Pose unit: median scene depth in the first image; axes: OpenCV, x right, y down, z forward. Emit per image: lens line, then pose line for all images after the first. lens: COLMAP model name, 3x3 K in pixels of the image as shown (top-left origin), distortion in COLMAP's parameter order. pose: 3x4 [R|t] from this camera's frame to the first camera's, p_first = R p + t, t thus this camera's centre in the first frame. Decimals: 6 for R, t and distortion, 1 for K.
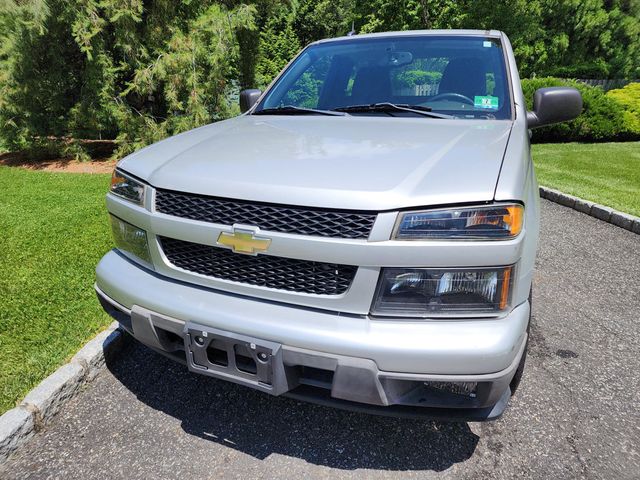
lens RADIAL K [[429.6, 0, 321.4], [0, 429.6, 245.3], [0, 0, 1]] dist [0.077905, -0.075436]
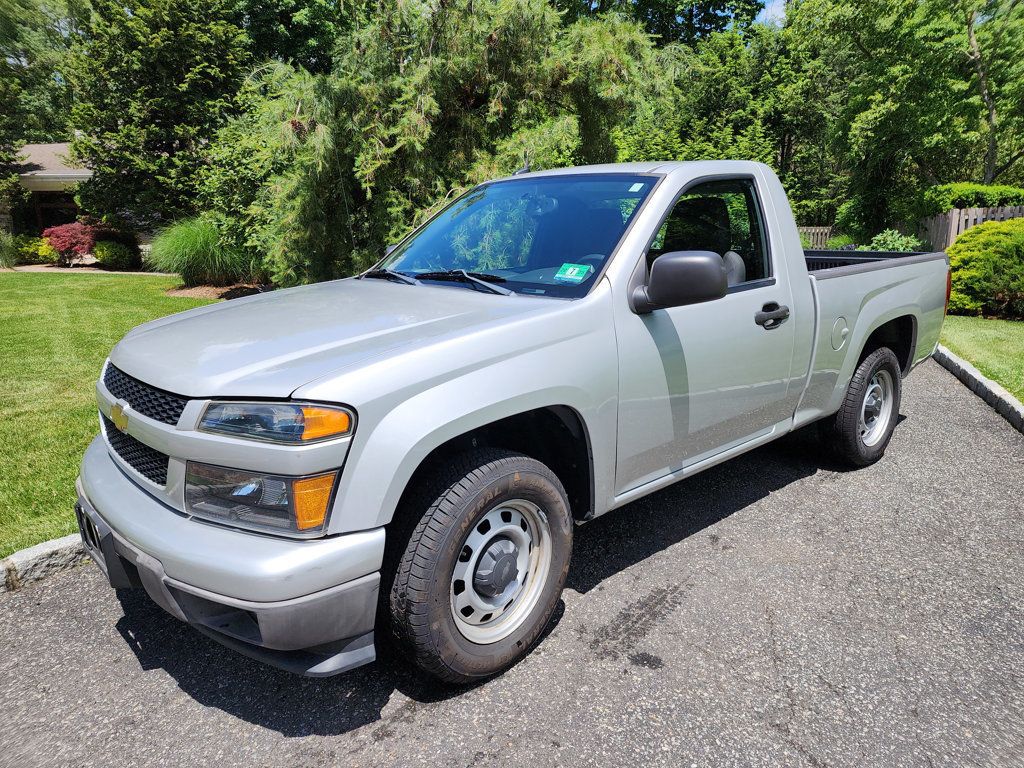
lens RADIAL K [[687.4, 0, 514.2], [0, 687.4, 392.4], [0, 0, 1]] dist [0.077905, -0.075436]
pose [[0.907591, 0.087828, -0.410565, 1.100292], [-0.127330, 0.989400, -0.069822, -0.059862], [0.400081, 0.115647, 0.909154, -0.053118]]
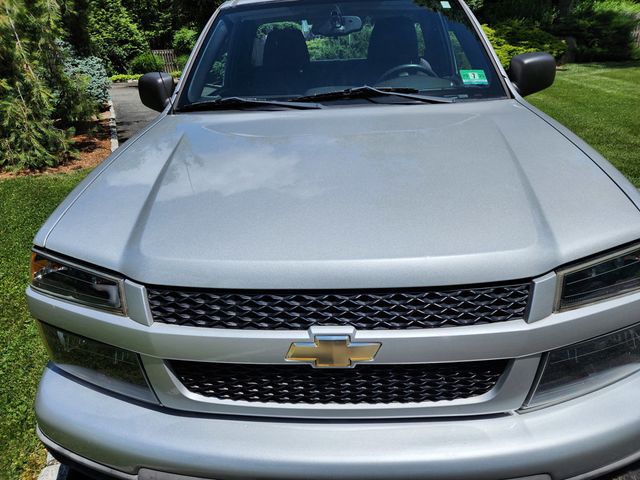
lens RADIAL K [[430.3, 0, 318.8], [0, 430.3, 241.9], [0, 0, 1]] dist [0.066472, -0.065586]
pose [[0.939241, -0.187015, 0.287841, -0.317516], [0.158814, 0.980159, 0.118606, -0.224307], [-0.304311, -0.065686, 0.950305, 0.350911]]
